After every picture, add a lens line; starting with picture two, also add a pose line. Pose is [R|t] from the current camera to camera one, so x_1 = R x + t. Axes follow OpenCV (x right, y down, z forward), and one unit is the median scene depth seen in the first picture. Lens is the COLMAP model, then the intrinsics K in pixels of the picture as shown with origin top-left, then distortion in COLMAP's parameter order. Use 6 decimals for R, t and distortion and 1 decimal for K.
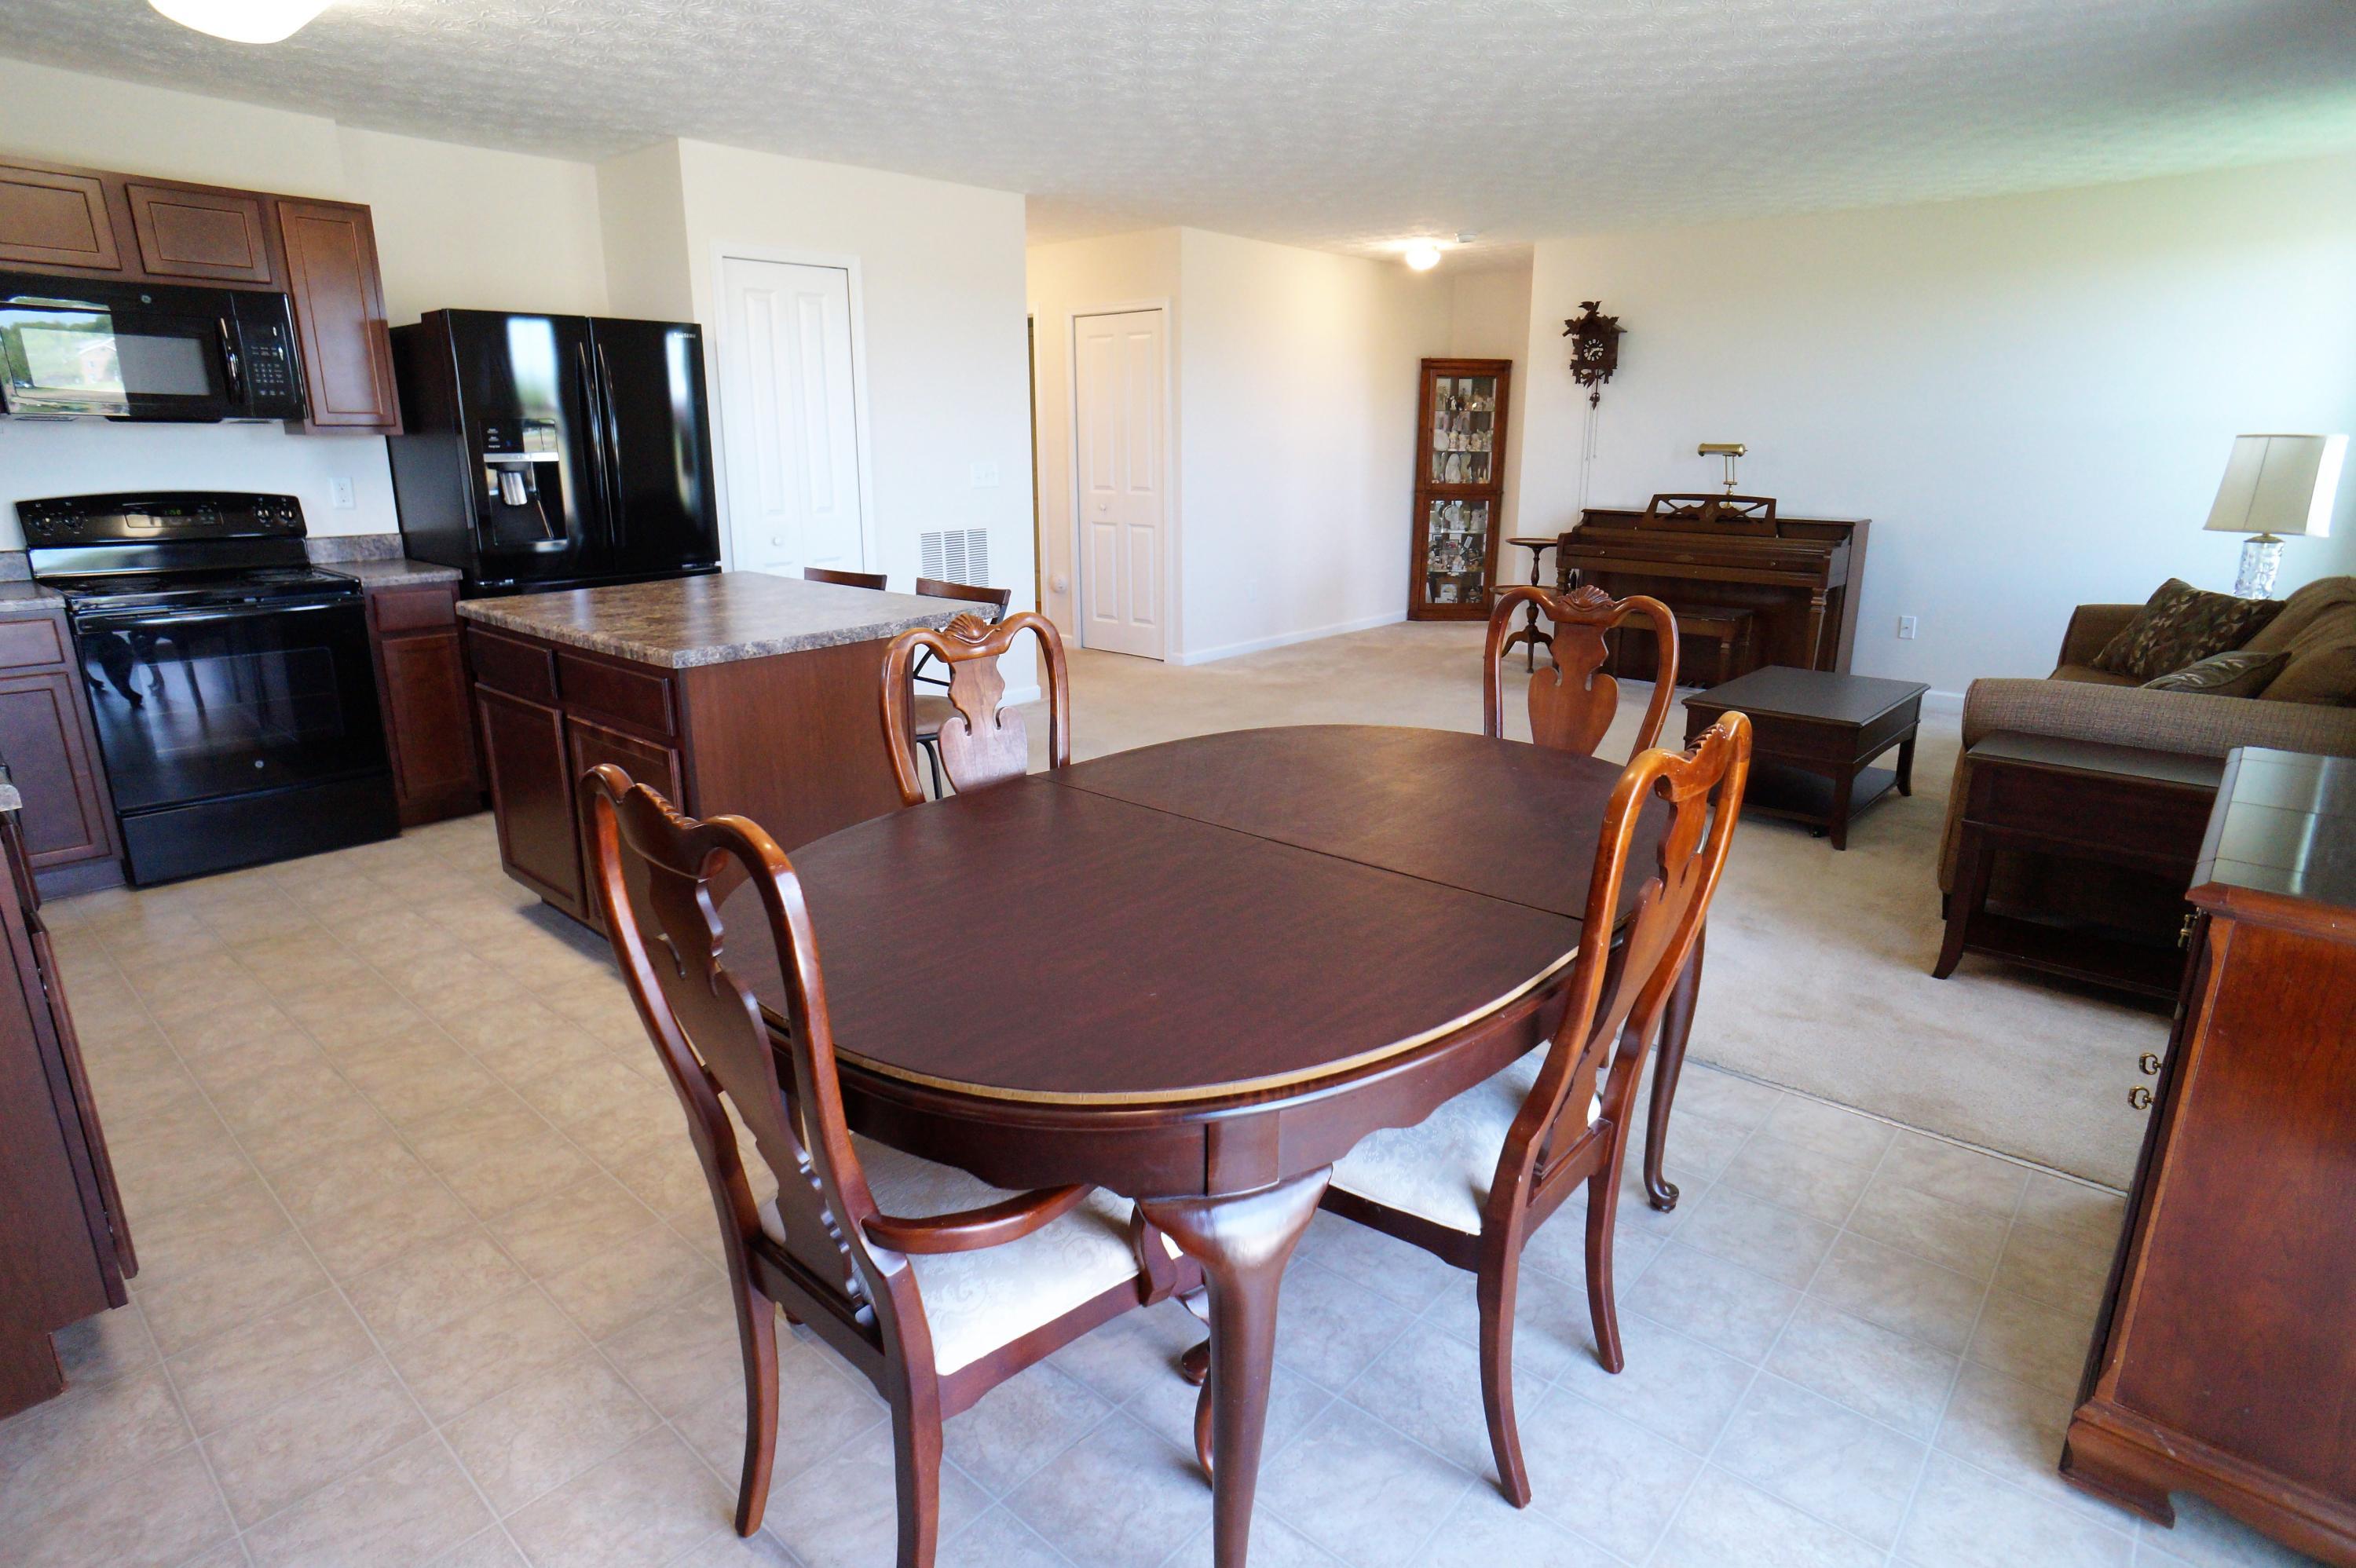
lens RADIAL K [[1235.0, 0, 1184.9], [0, 1235.0, 779.7], [0, 0, 1]] dist [-0.054208, 0.021257]
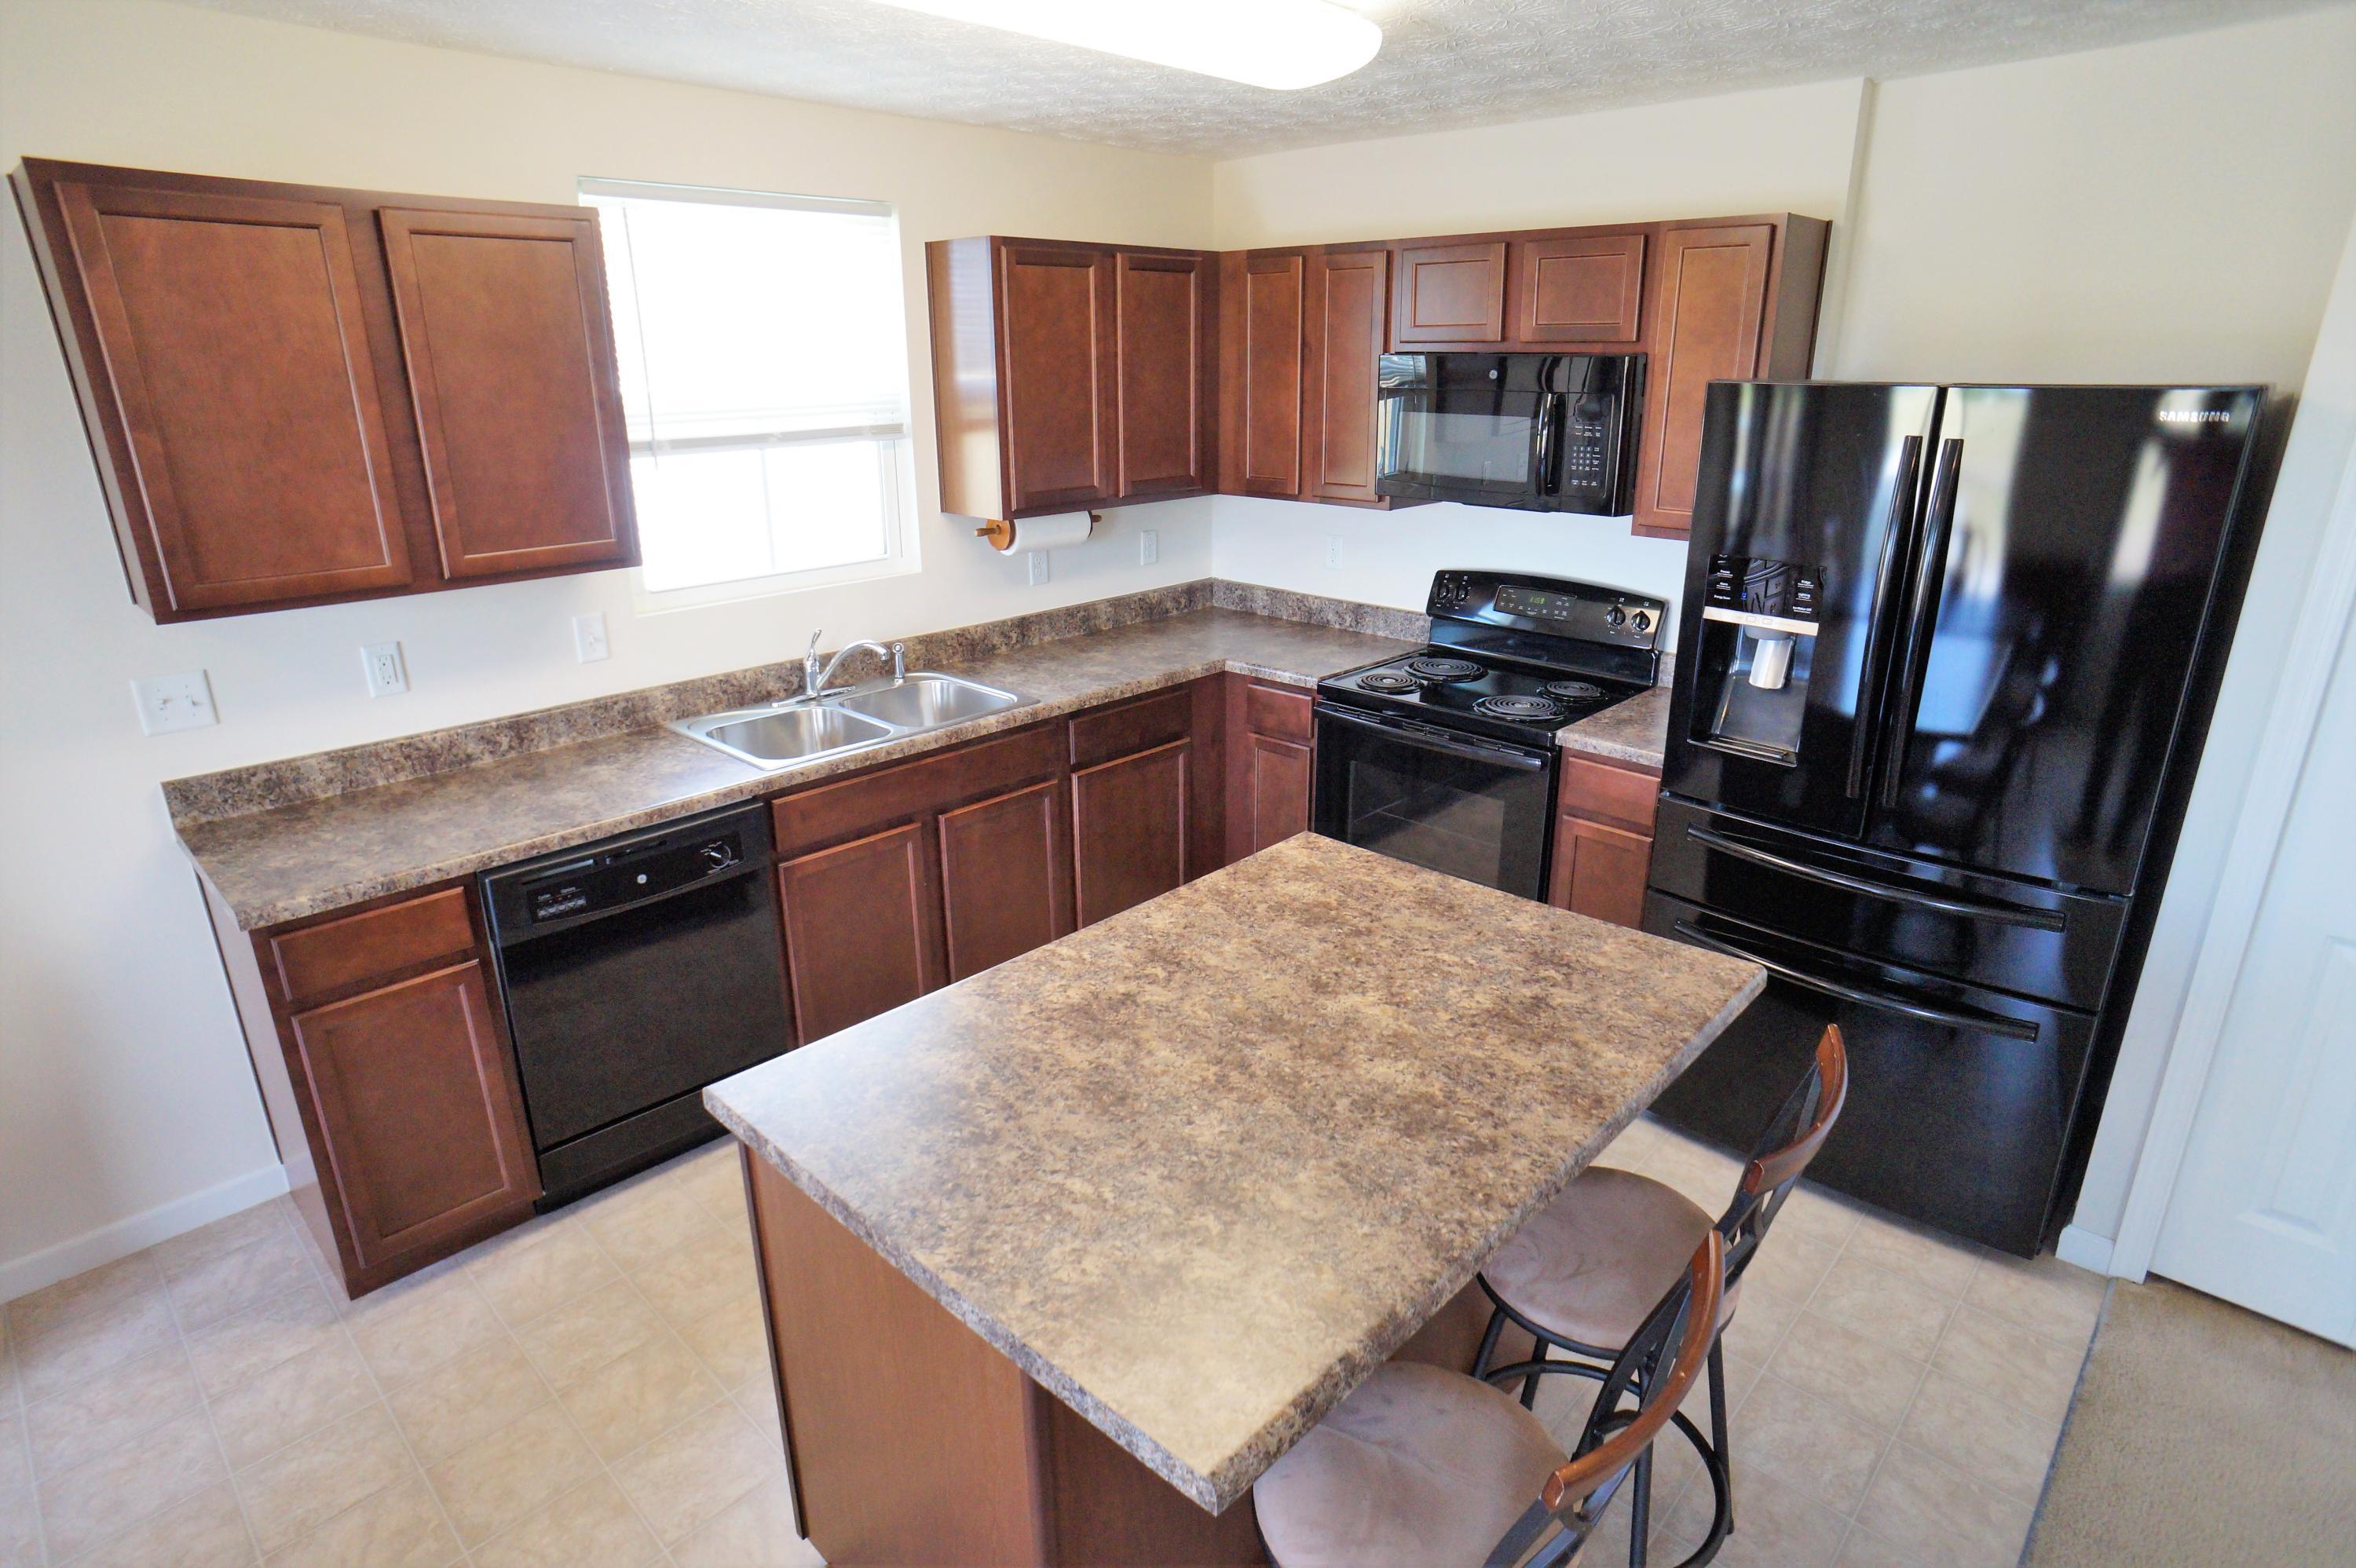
lens RADIAL K [[1235.0, 0, 1177.3], [0, 1235.0, 786.0], [0, 0, 1]] dist [-0.054208, 0.021257]
pose [[-0.038818, 0.323118, -0.945562, 0.053831], [-0.265465, 0.908937, 0.321500, -0.251405], [0.963339, 0.263494, 0.050494, 0.577363]]
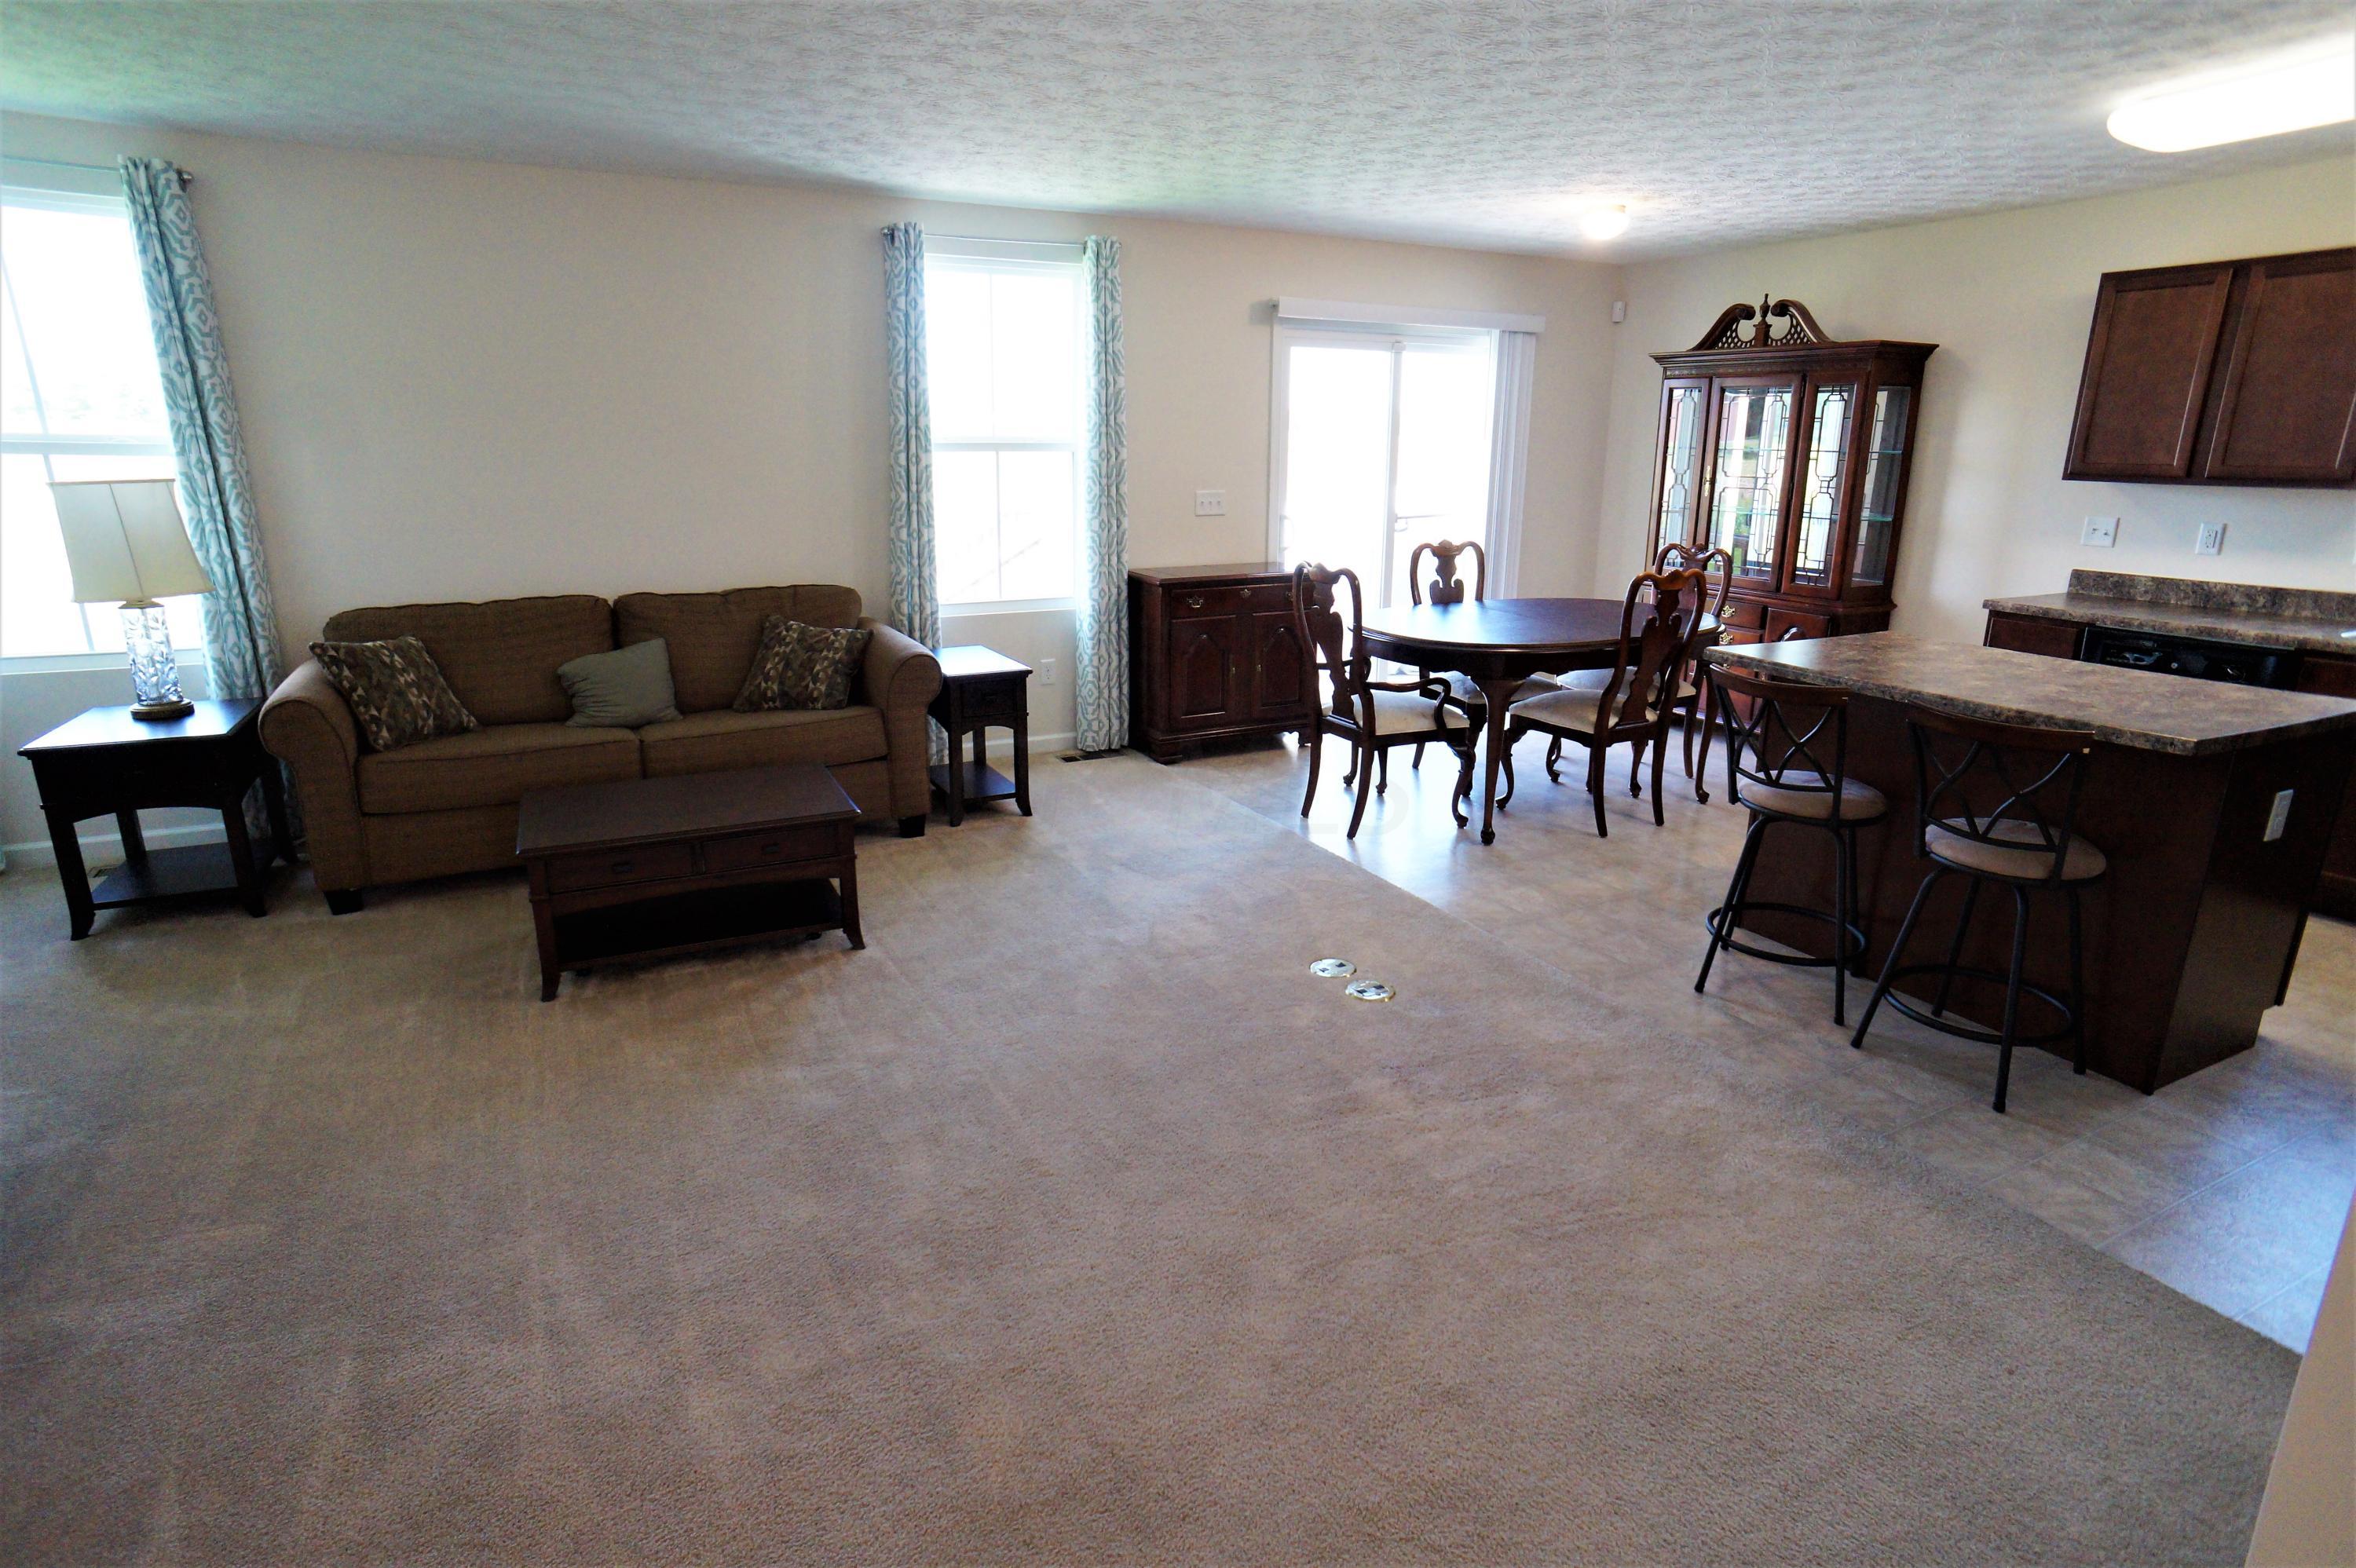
lens RADIAL K [[1235.0, 0, 1159.3], [0, 1235.0, 783.7], [0, 0, 1]] dist [-0.054208, 0.021257]
pose [[-0.928904, -0.107351, 0.354419, -0.062410], [0.093898, 0.857506, 0.505833, -0.398704], [-0.358218, 0.503150, -0.786461, 1.314306]]
